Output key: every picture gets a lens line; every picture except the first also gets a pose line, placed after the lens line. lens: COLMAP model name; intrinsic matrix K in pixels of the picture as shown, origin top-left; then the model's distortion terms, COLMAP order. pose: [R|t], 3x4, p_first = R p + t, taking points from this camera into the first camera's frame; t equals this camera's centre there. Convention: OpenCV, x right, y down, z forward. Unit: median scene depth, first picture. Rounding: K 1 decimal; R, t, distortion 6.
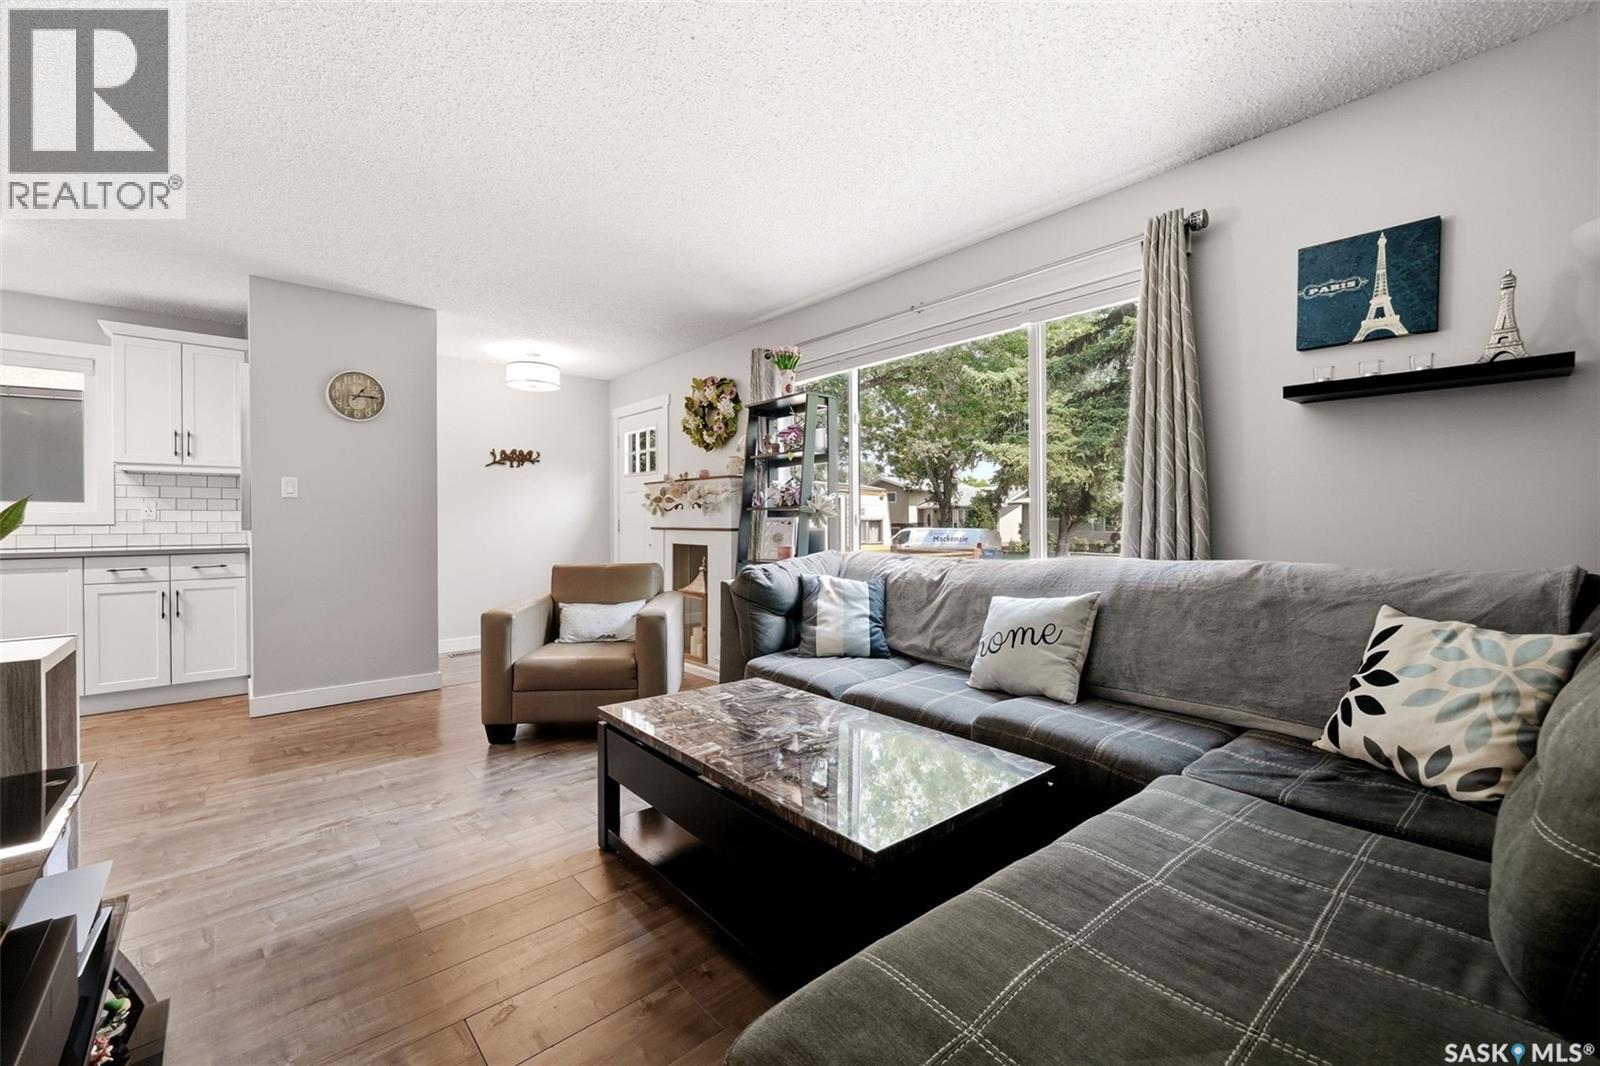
lens RADIAL K [[657.9, 0, 790.4], [0, 657.9, 523.4], [0, 0, 1]] dist [-0.002946, -0.000237]
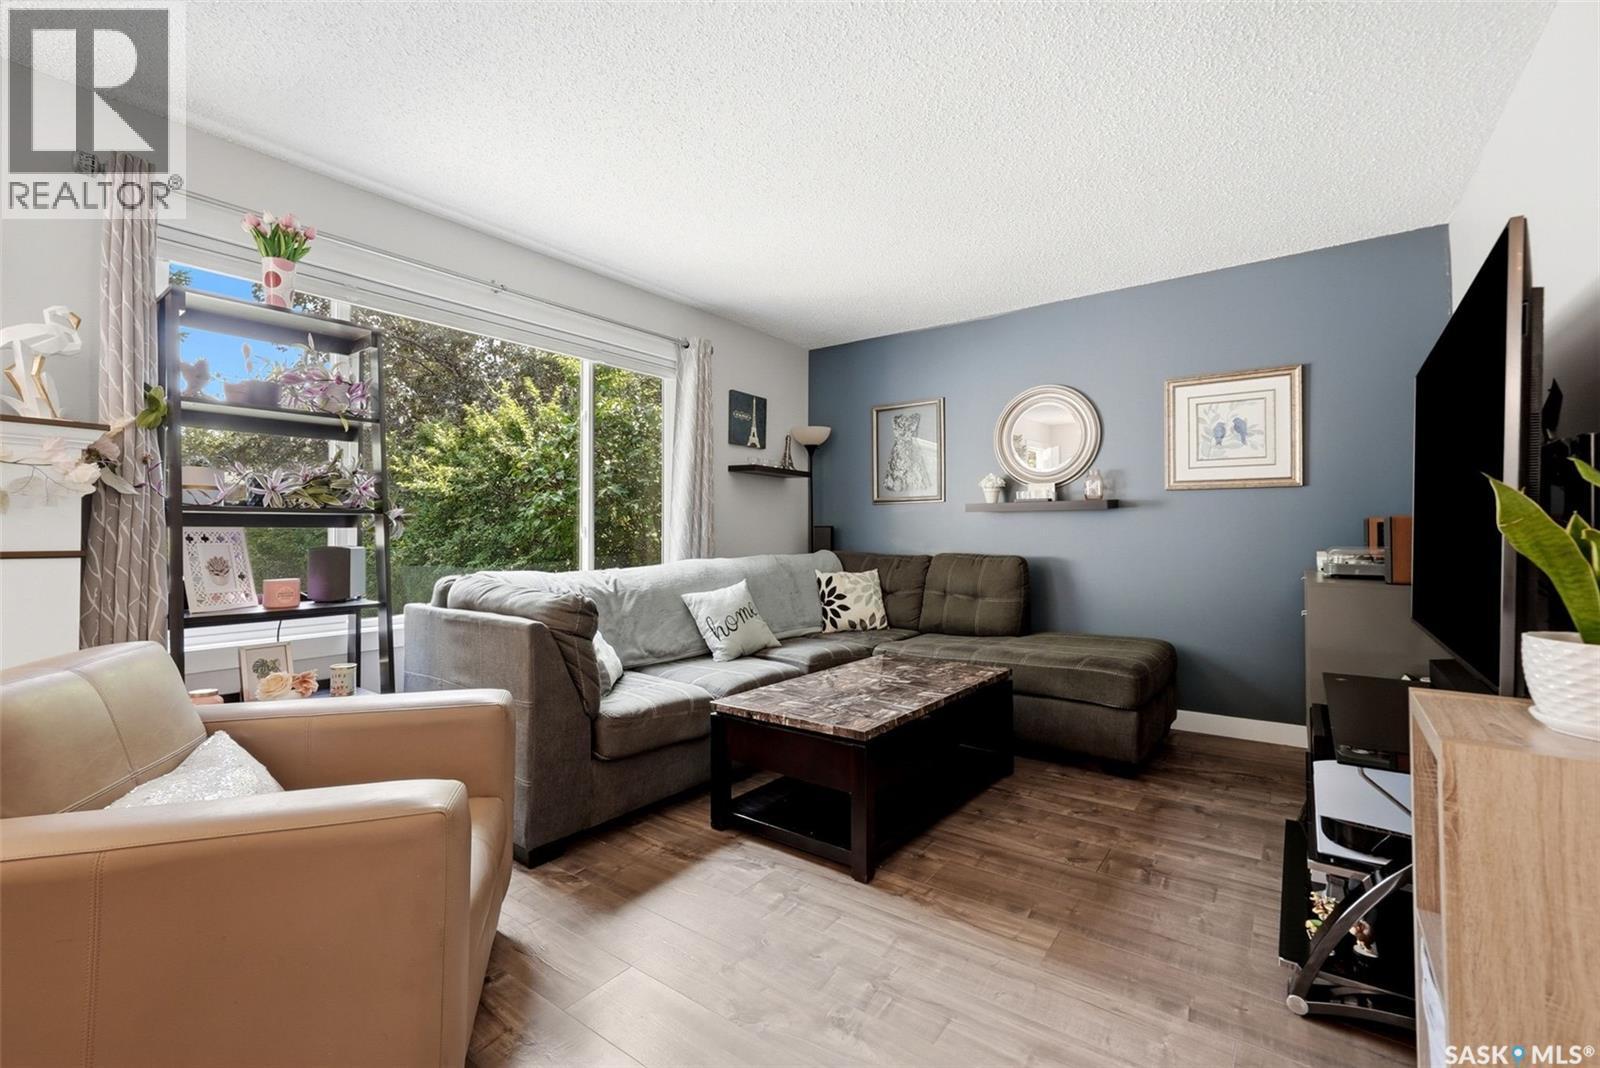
lens RADIAL K [[691.6, 0, 796.0], [0, 691.6, 529.0], [0, 0, 1]] dist [-0.002330, -0.000500]
pose [[-0.224370, 0.014149, 0.974401, -1.288552], [0.009662, 0.999878, -0.012294, 0.006947], [-0.974456, 0.006656, -0.224480, 1.384751]]
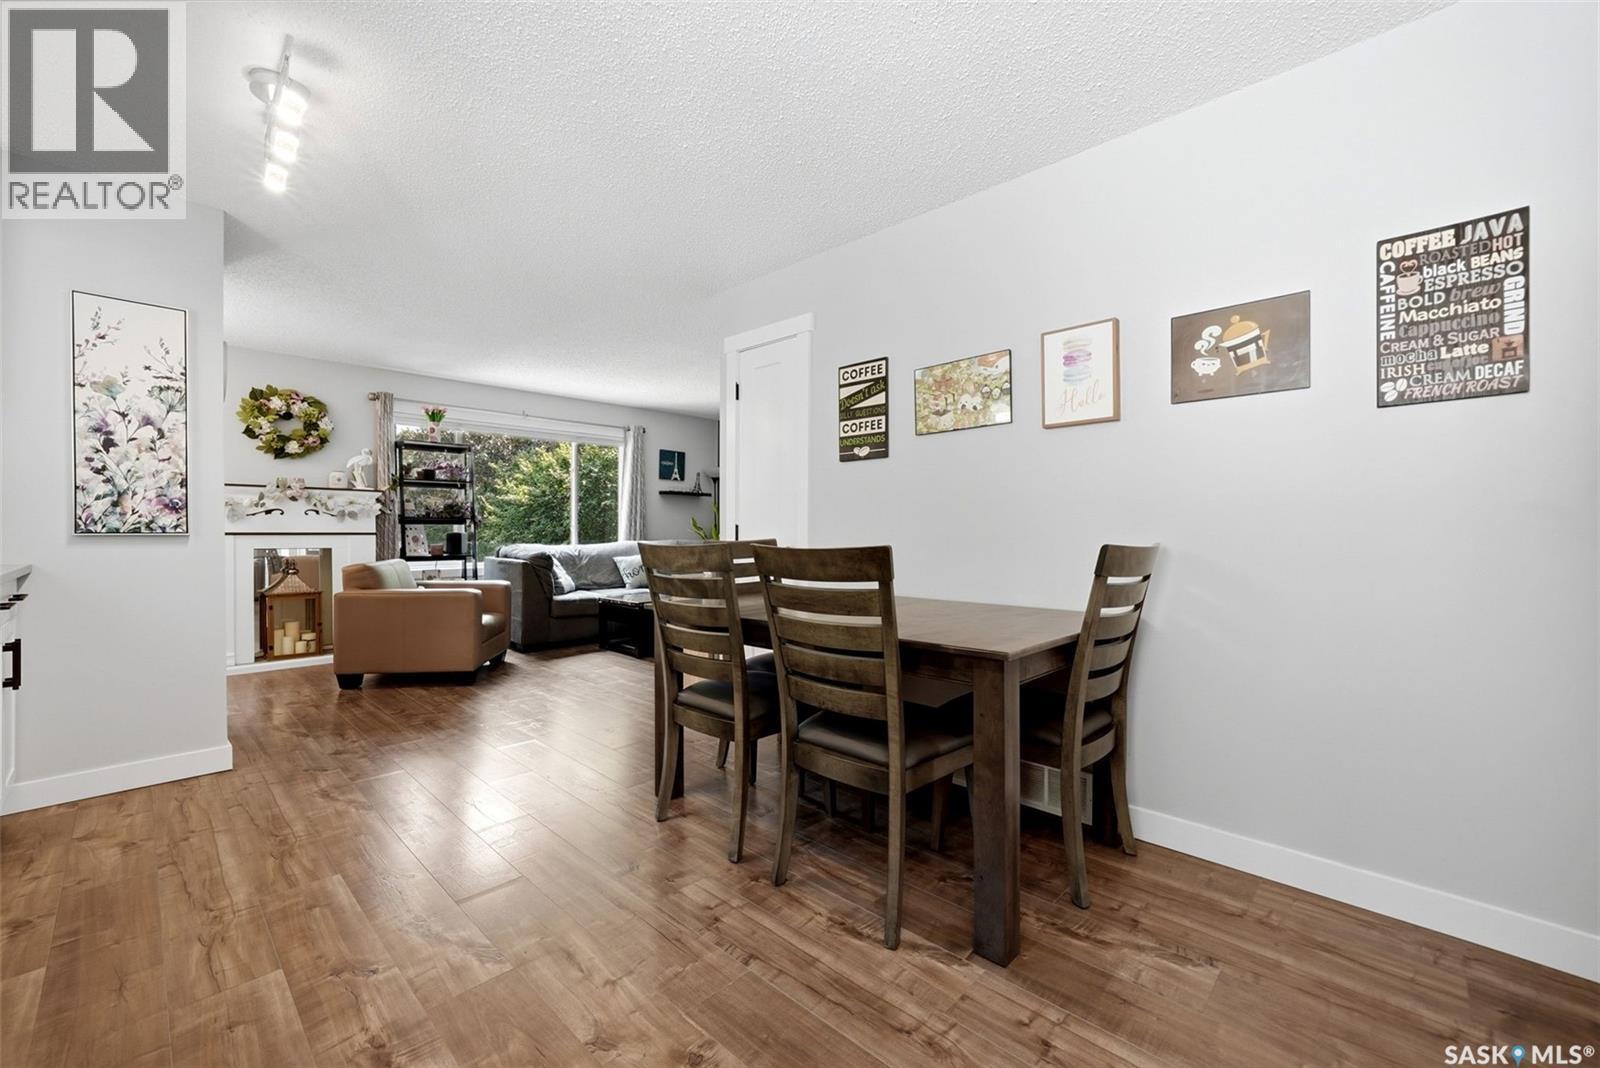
lens RADIAL K [[657.9, 0, 799.4], [0, 657.9, 541.5], [0, 0, 1]] dist [-0.002946, -0.000237]
pose [[-0.098092, -0.013550, 0.995085, -2.964801], [0.001706, 0.999904, 0.013784, 0.018918], [-0.995176, 0.003050, -0.098060, 0.675762]]
